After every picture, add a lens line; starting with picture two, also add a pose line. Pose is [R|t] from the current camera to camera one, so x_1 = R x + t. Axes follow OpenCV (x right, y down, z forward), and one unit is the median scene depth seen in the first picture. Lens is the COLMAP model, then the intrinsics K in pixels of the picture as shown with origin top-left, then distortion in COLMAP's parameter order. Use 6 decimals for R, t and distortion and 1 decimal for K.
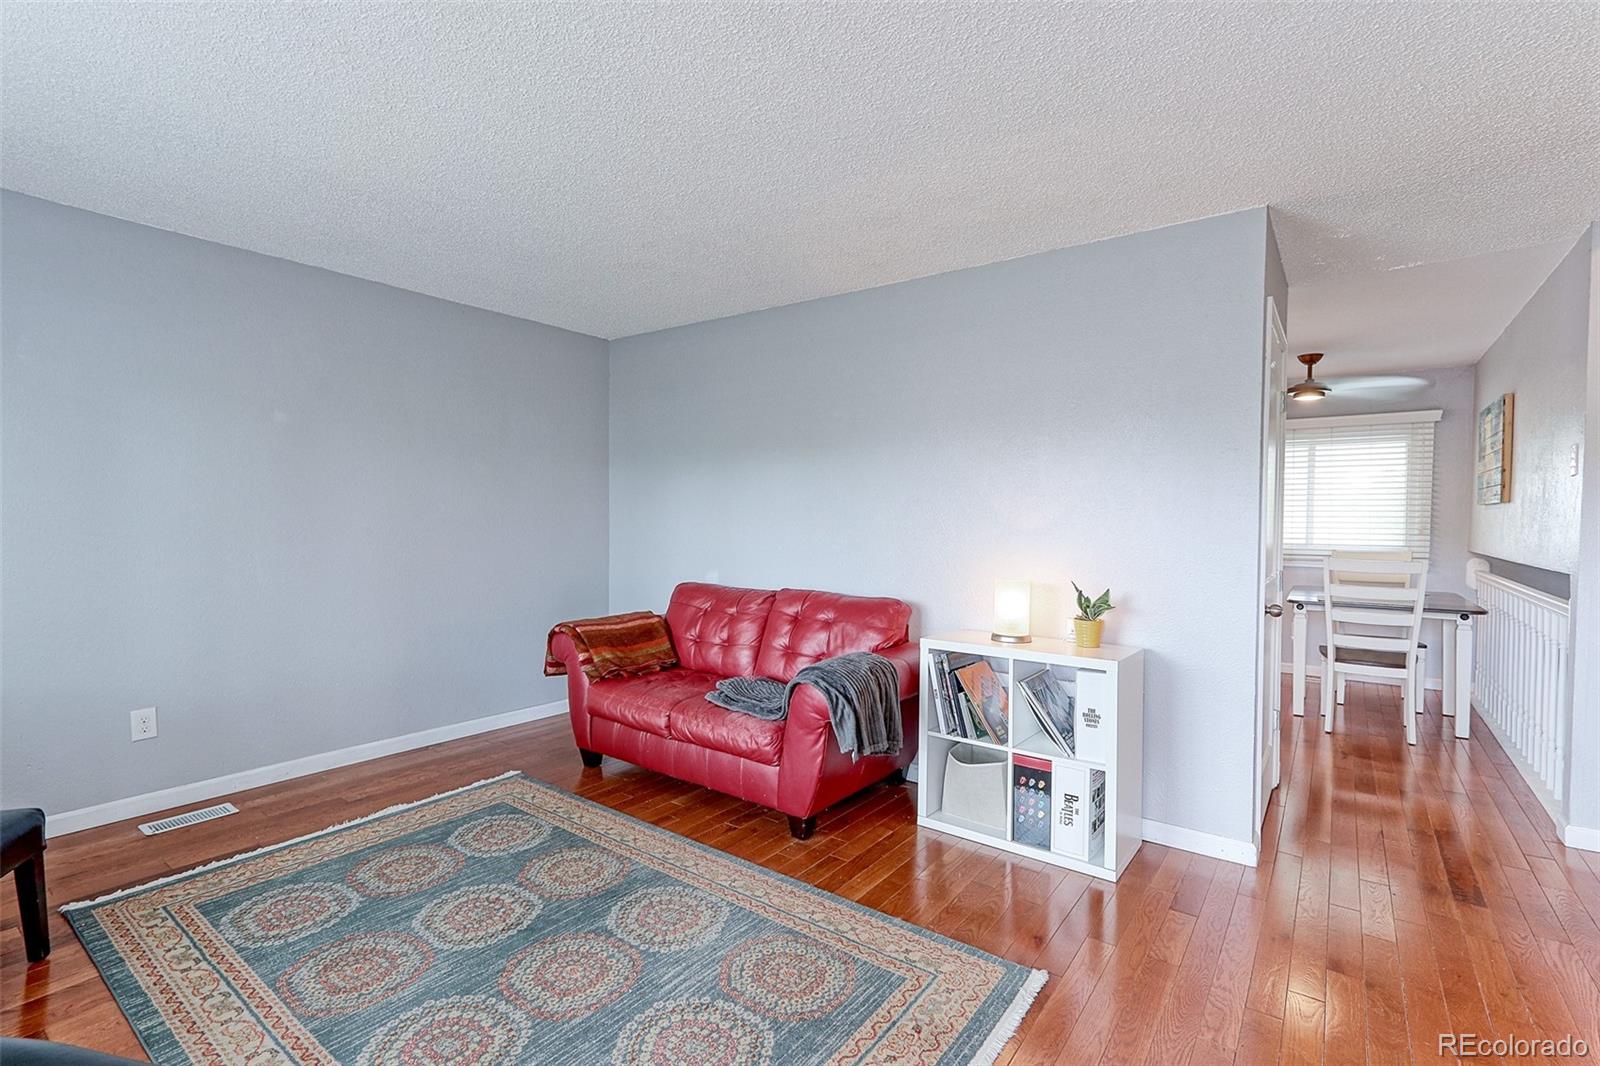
lens RADIAL K [[743.2, 0, 800.0], [0, 743.2, 533.0], [0, 0, 1]] dist [0.003534, 0.000306]
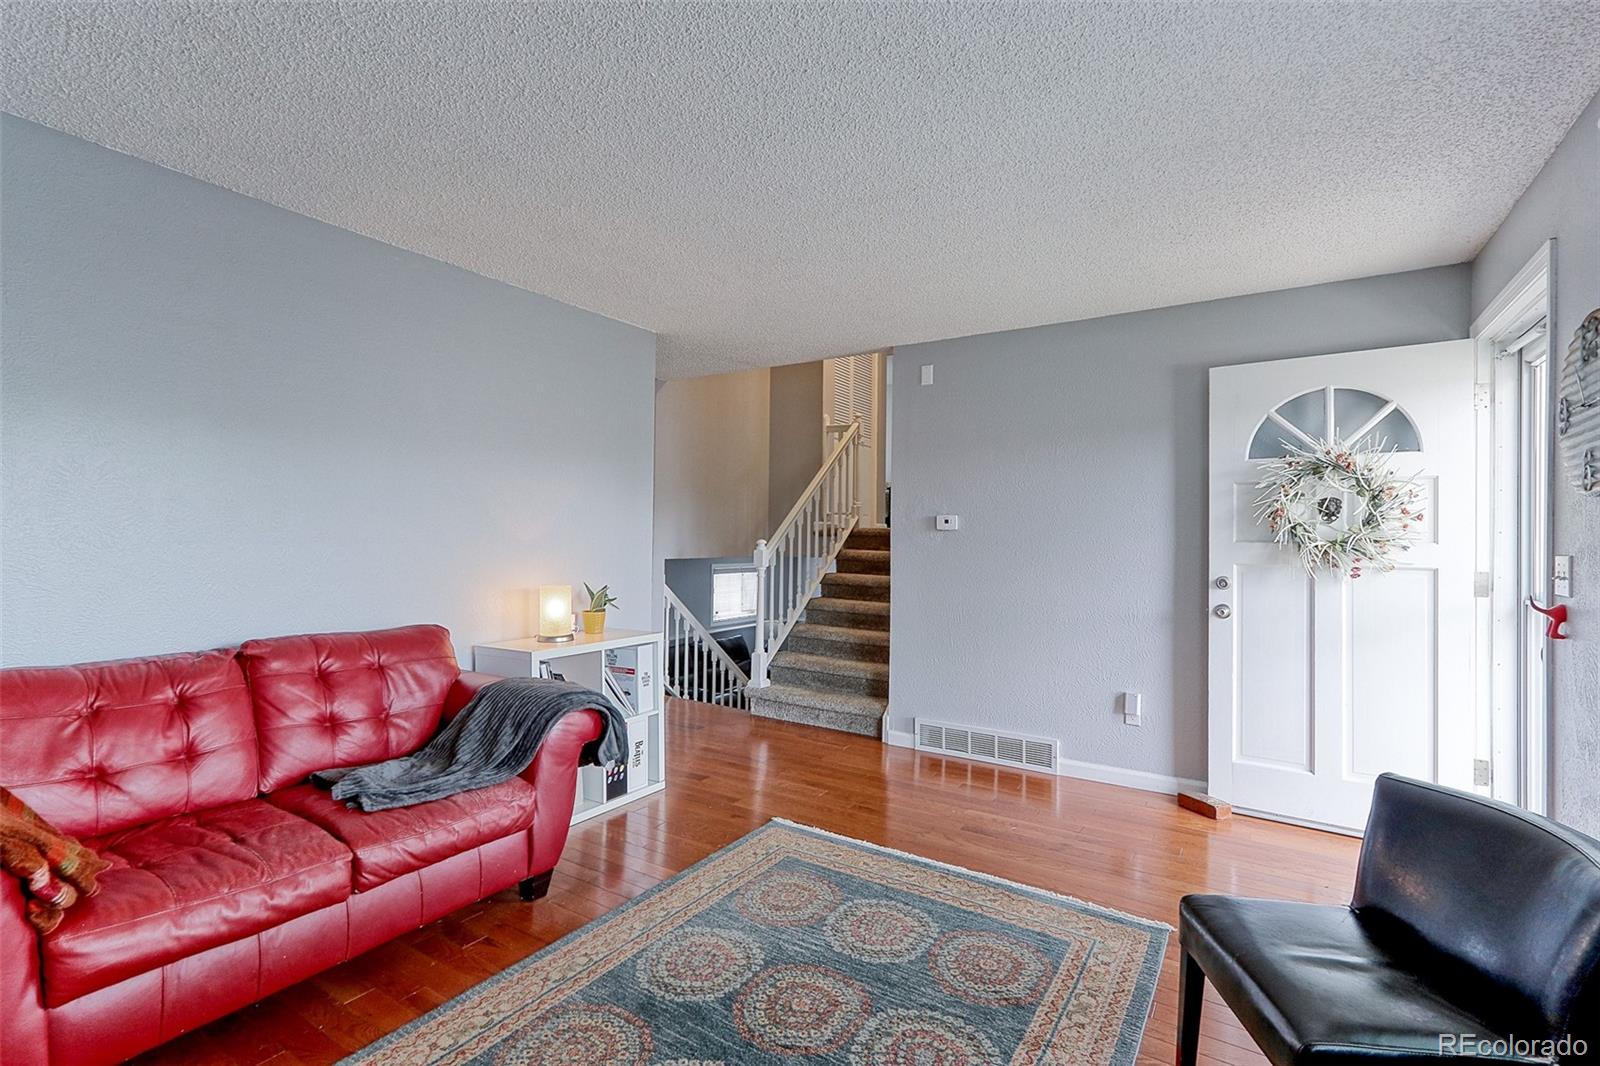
lens RADIAL K [[743.2, 0, 800.0], [0, 743.2, 533.0], [0, 0, 1]] dist [0.003534, 0.000306]
pose [[-0.073397, -0.009488, 0.997258, -0.886941], [0.009830, 0.999899, 0.010237, -0.024441], [-0.997254, 0.010555, -0.073297, 0.747654]]
